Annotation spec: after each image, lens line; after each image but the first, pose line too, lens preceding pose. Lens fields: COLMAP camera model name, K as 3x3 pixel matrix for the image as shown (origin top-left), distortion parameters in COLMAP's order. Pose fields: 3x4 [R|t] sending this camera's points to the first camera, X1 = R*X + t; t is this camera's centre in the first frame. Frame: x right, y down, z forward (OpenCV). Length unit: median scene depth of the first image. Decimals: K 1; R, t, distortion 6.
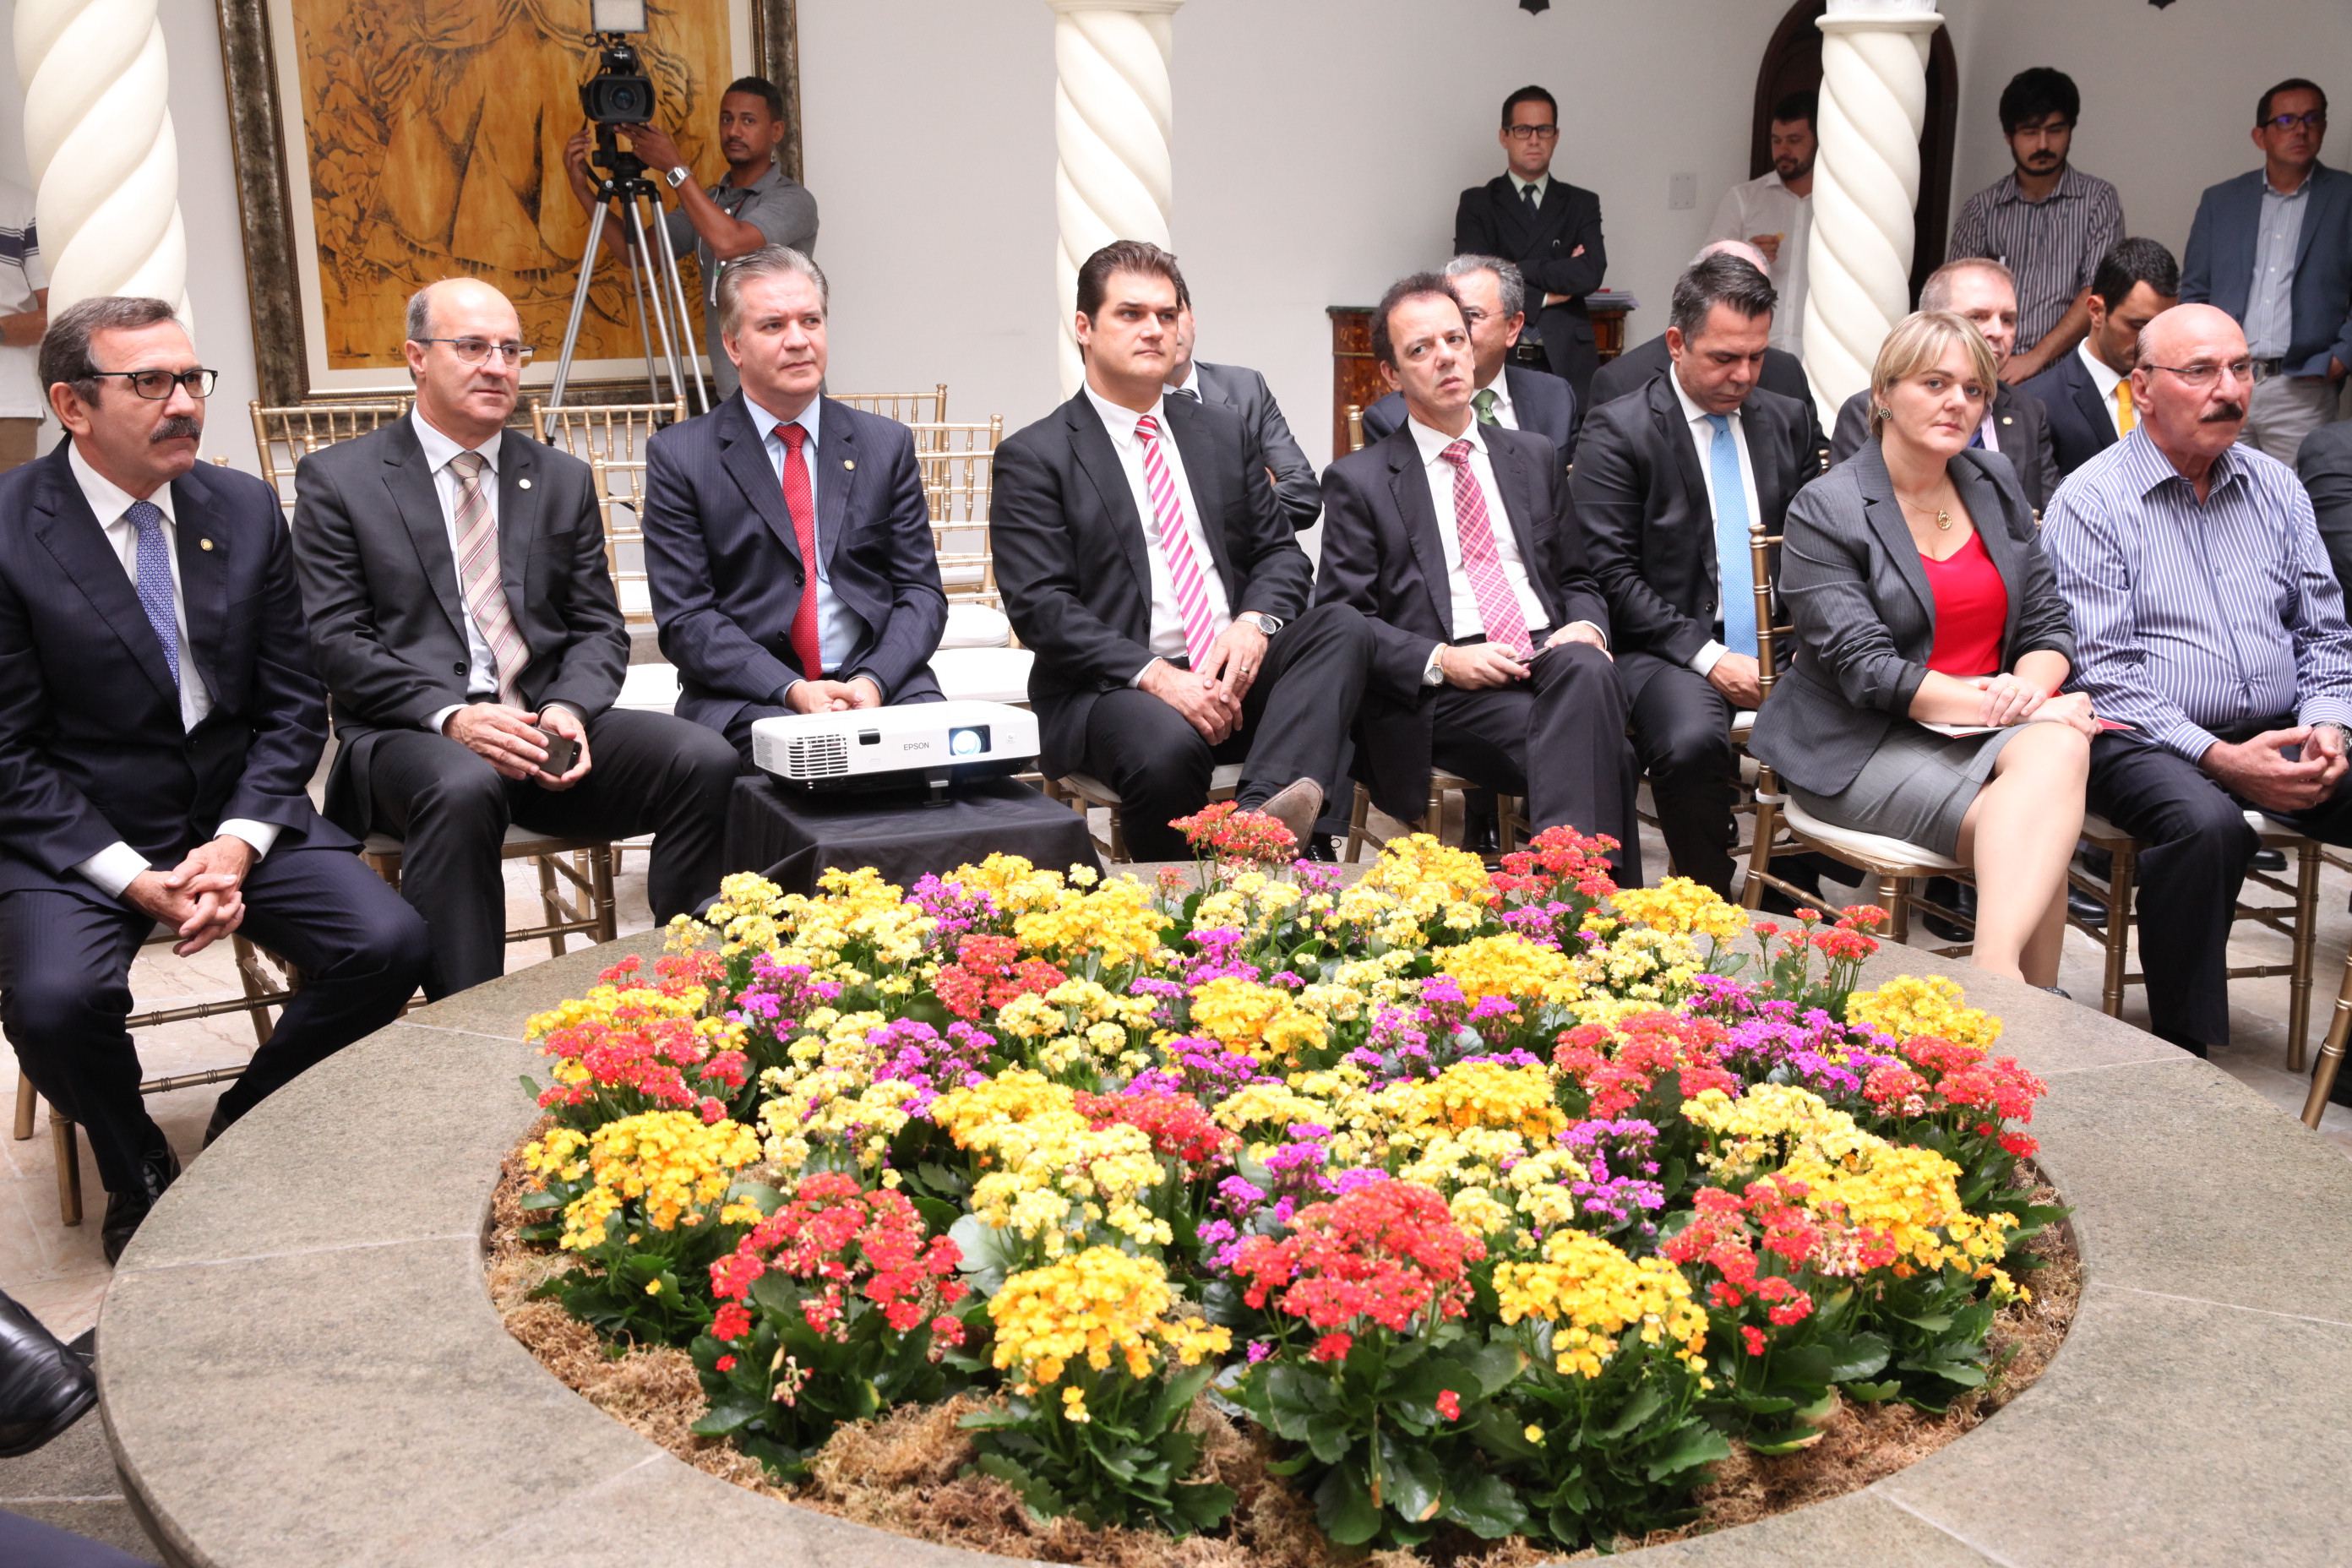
lens RADIAL K [[2526.8, 0, 1176.0], [0, 2526.8, 784.0], [0, 0, 1]] dist [0.013123, 0.037055]
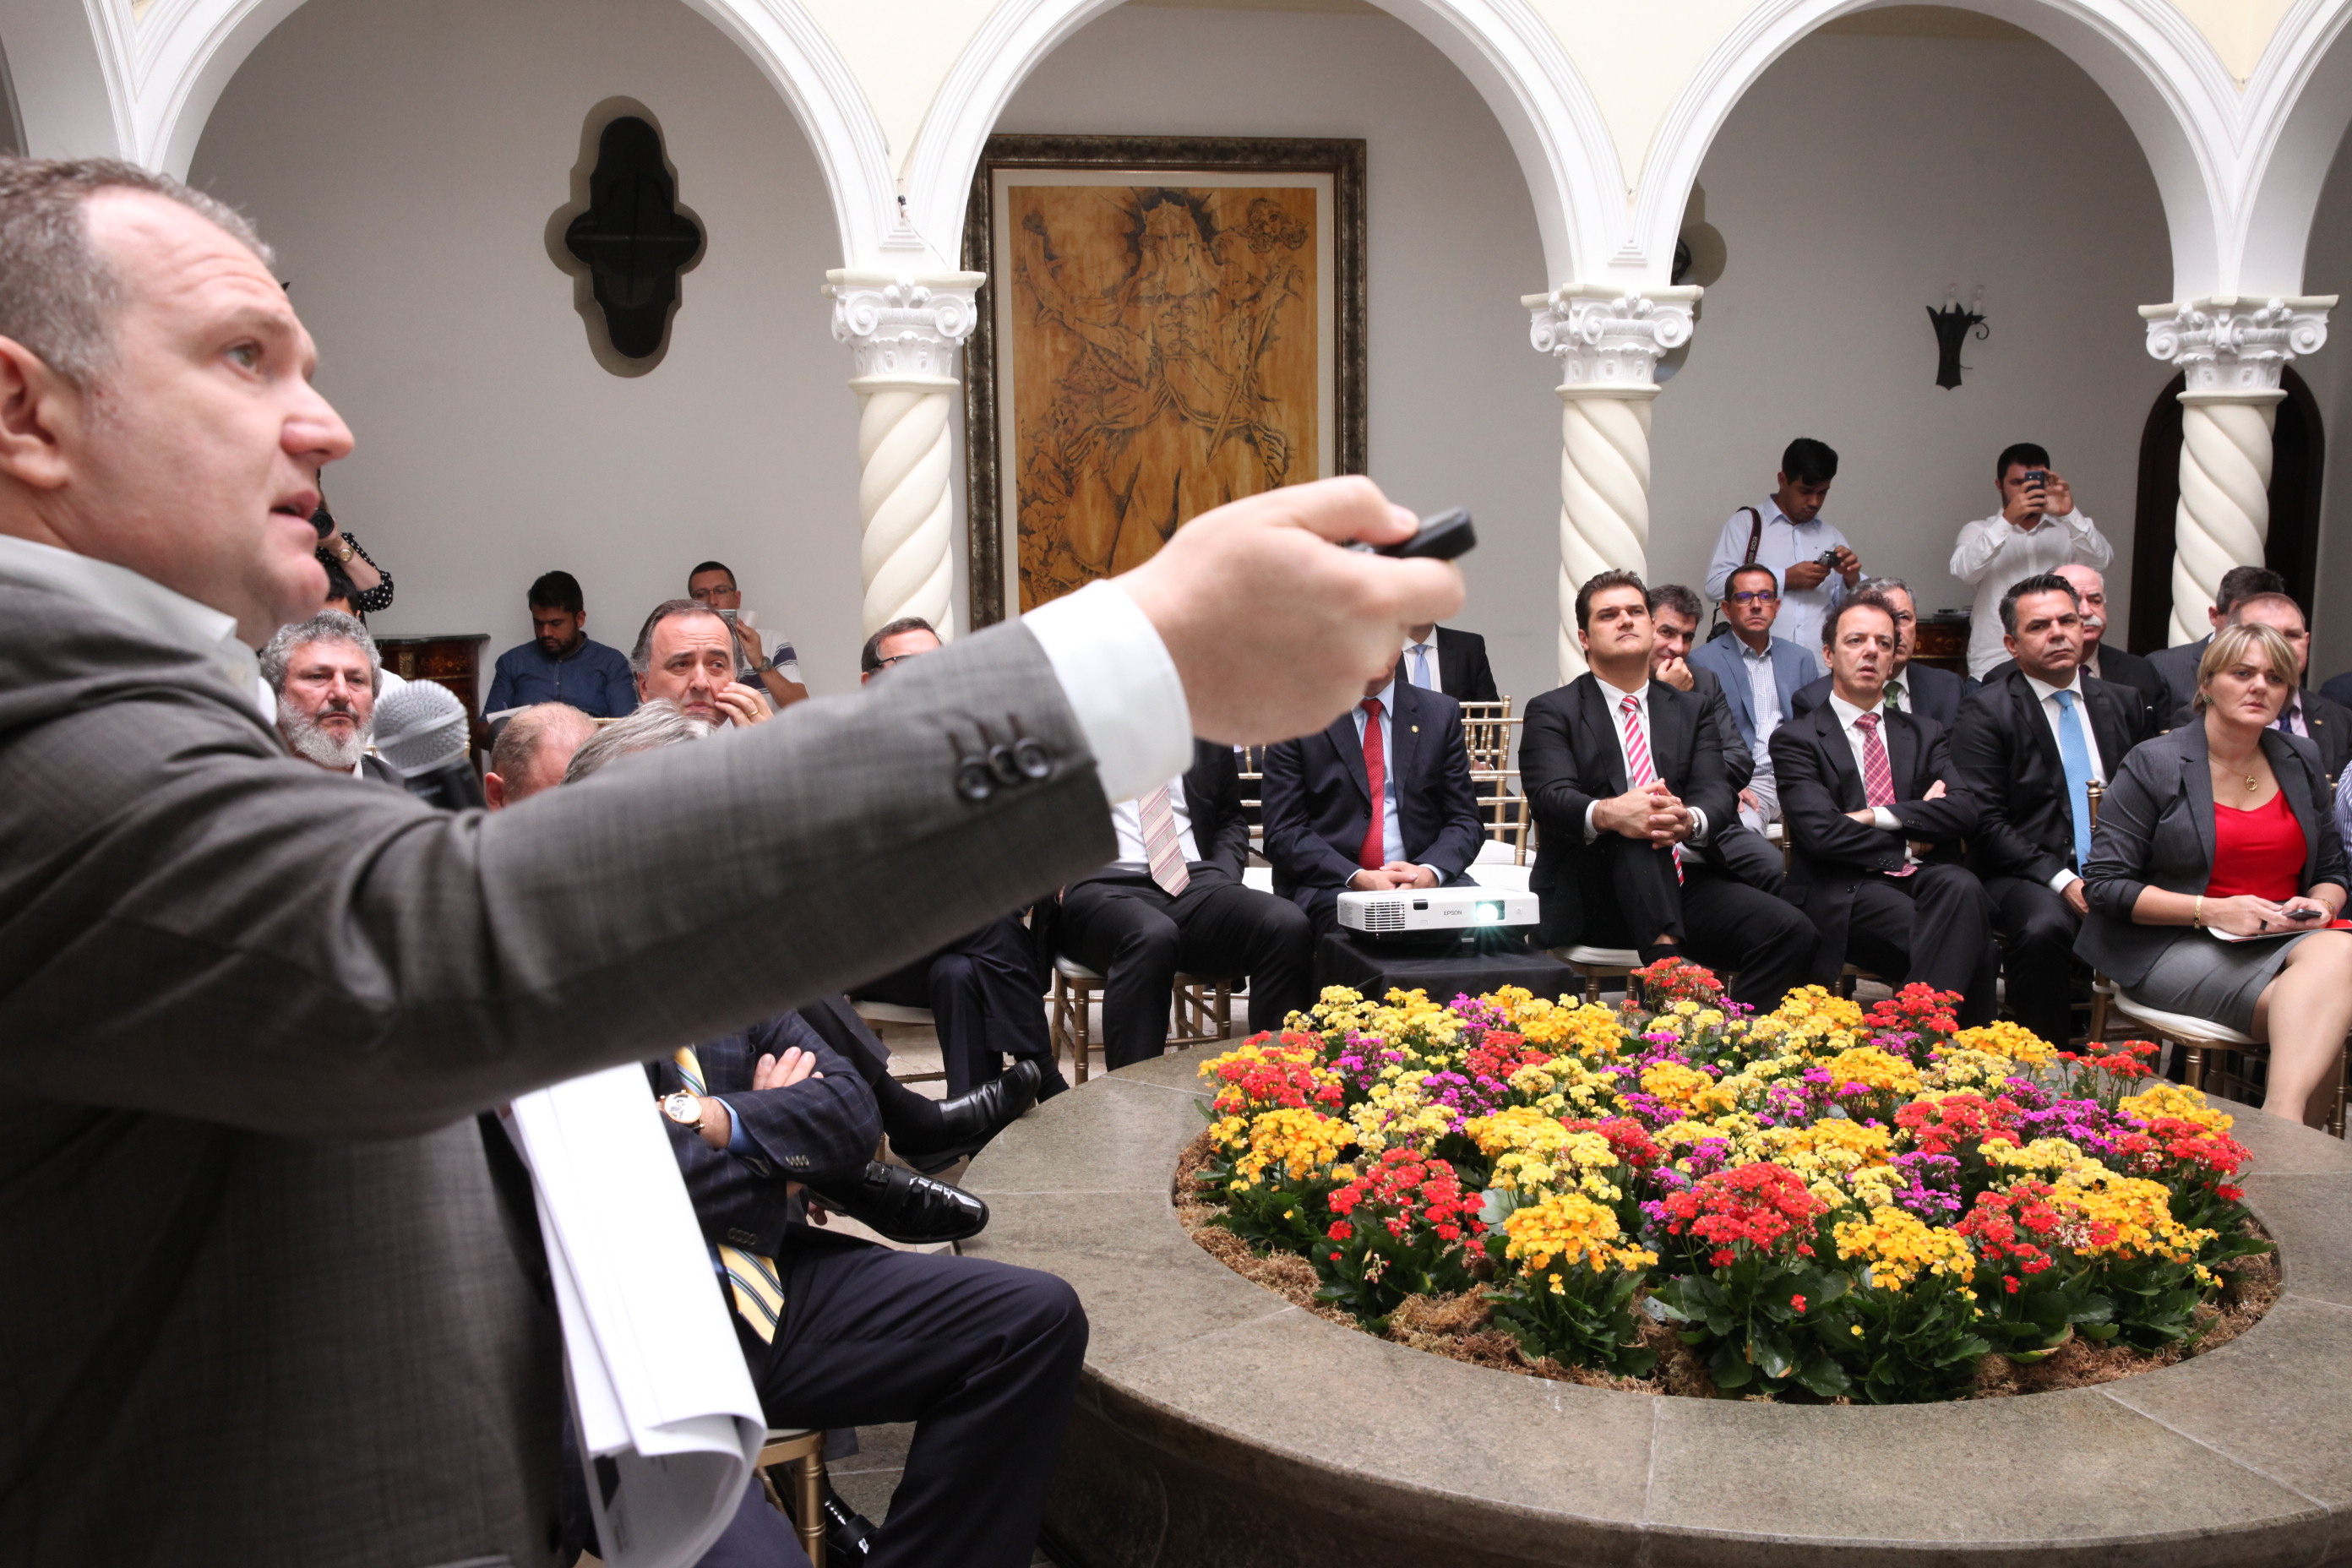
lens RADIAL K [[2146.3, 0, 1176.0], [0, 2146.3, 784.0], [0, 0, 1]] dist [-0.050912, 0.122345]
pose [[0.975797, 0.024840, -0.217261, 0.008448], [-0.048365, 0.993438, -0.103640, 0.061849], [0.213261, 0.111639, 0.970596, -0.296152]]
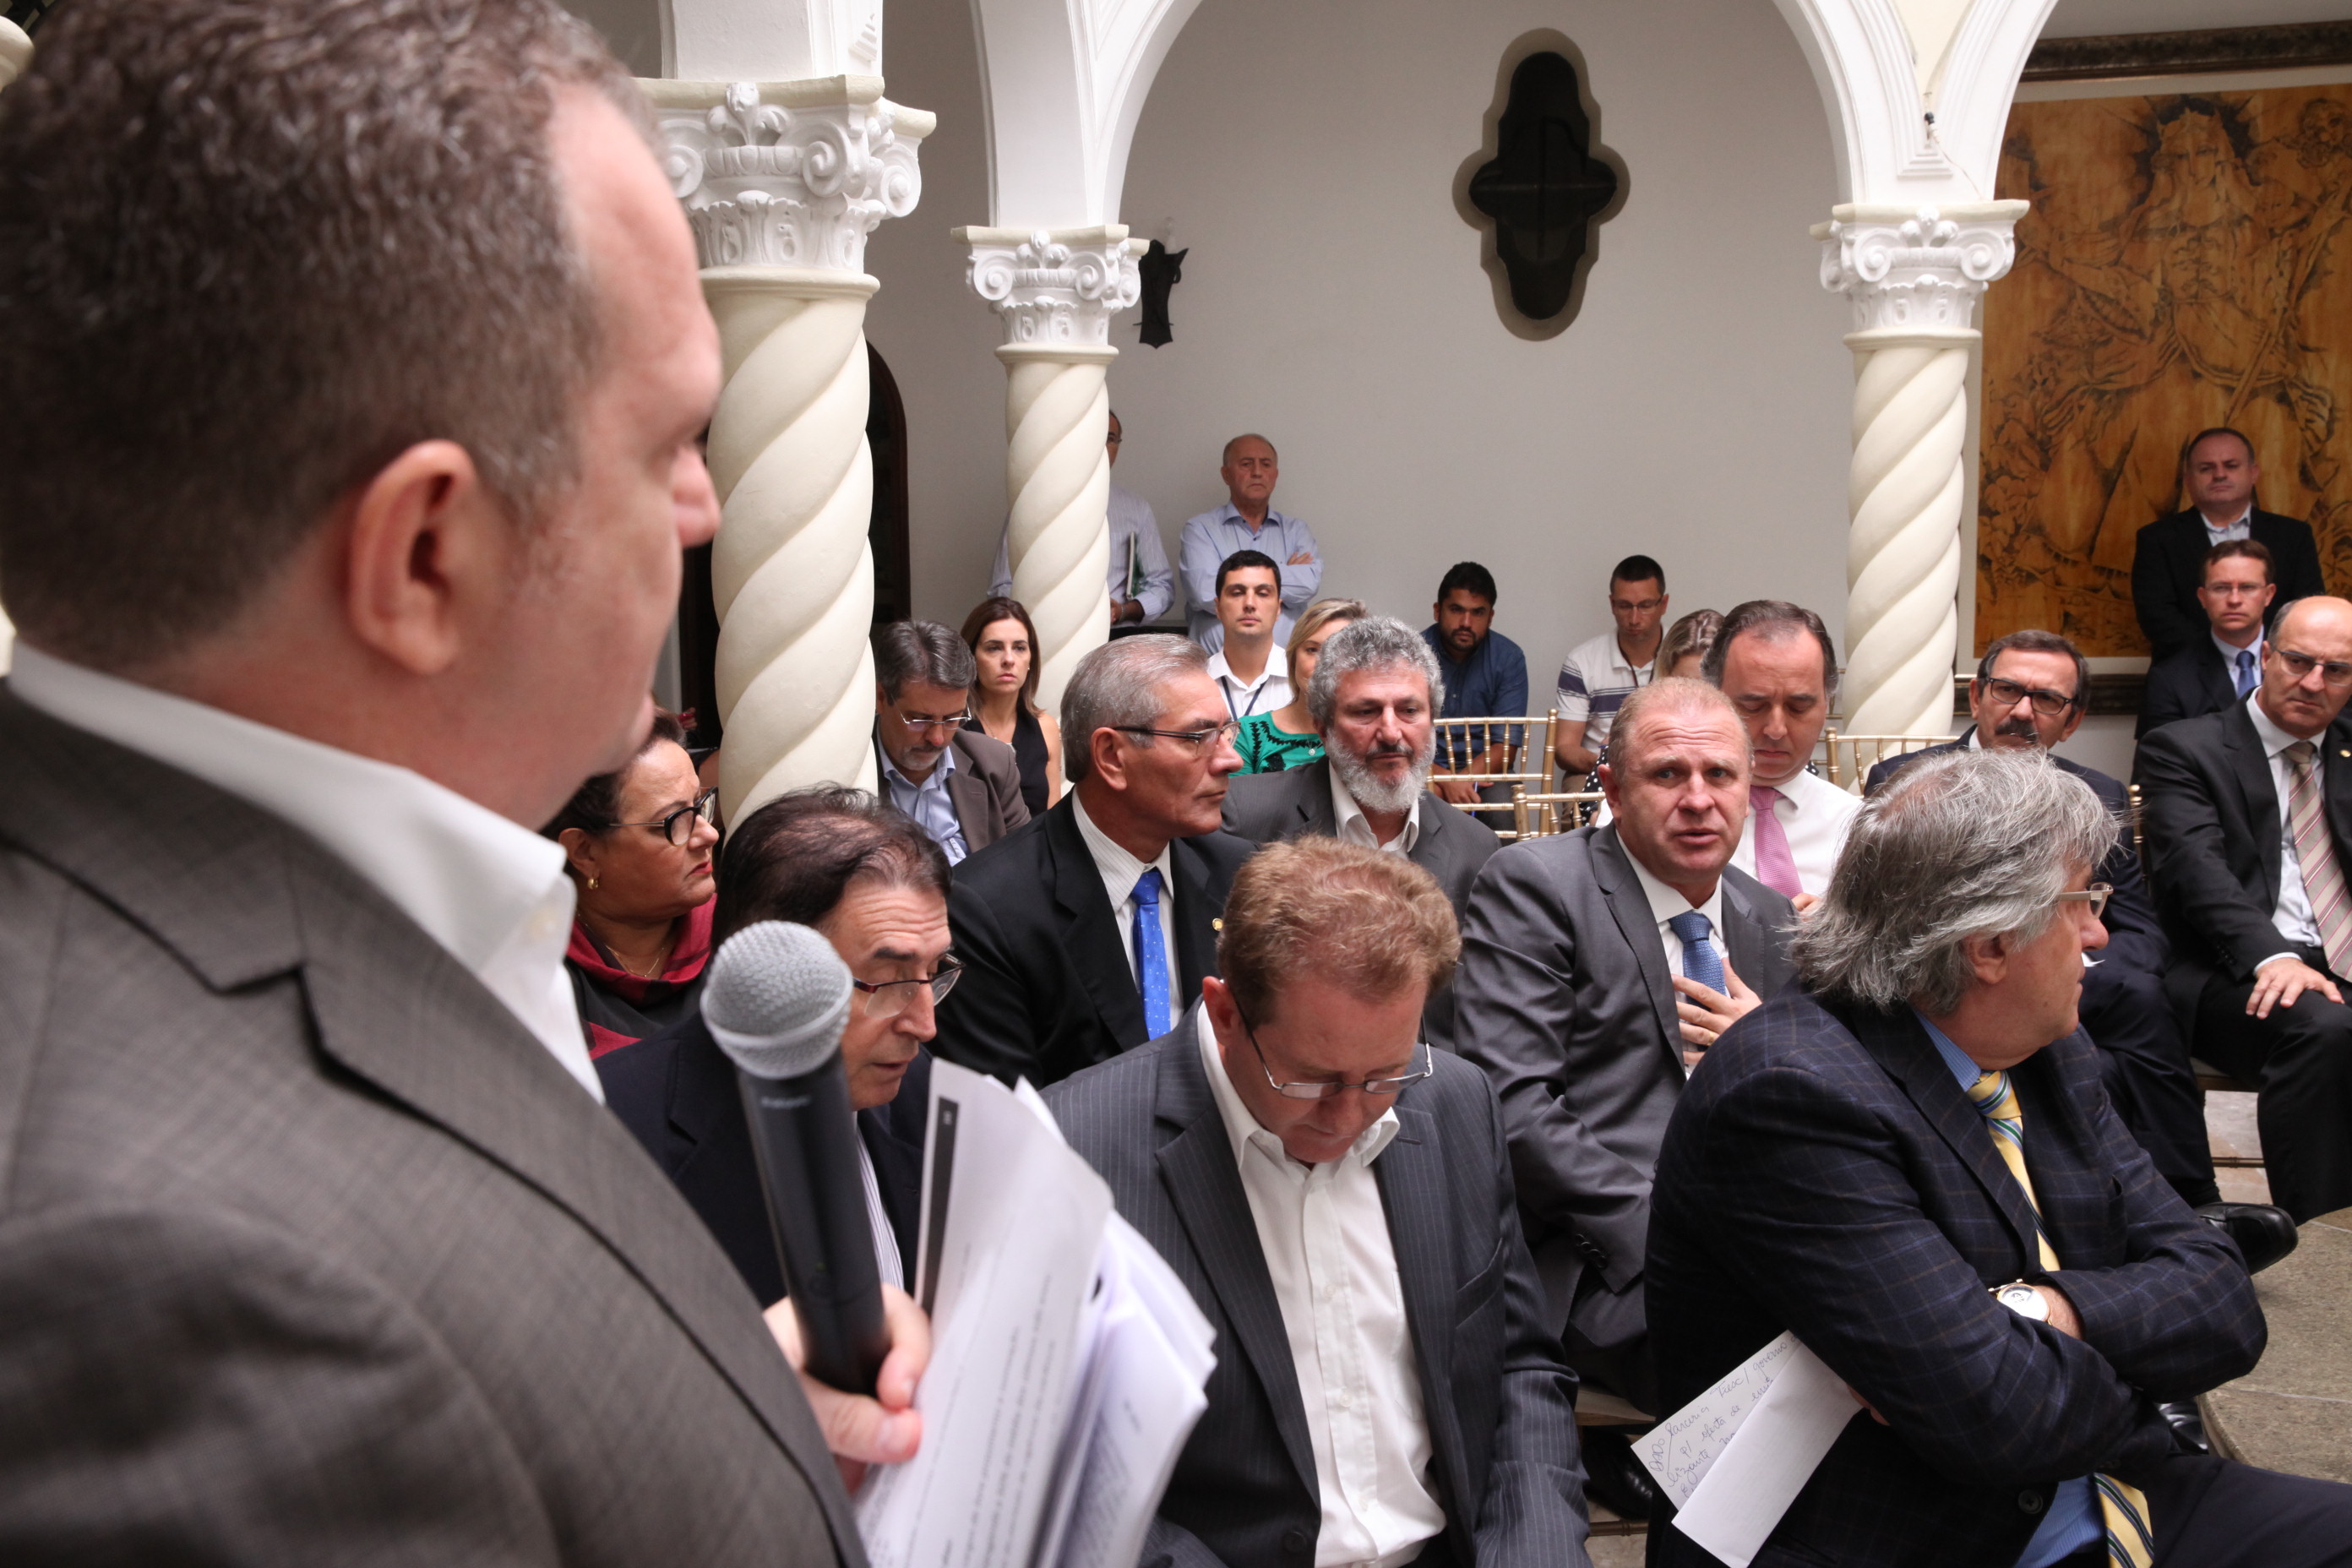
lens RADIAL K [[2257.0, 0, 1176.0], [0, 2257.0, 784.0], [0, 0, 1]] dist [-0.021819, 0.115583]
pose [[0.847891, 0.064356, -0.526250, -0.260803], [-0.119529, 0.990254, -0.071485, 0.038037], [0.516521, 0.123514, 0.847320, -0.204309]]
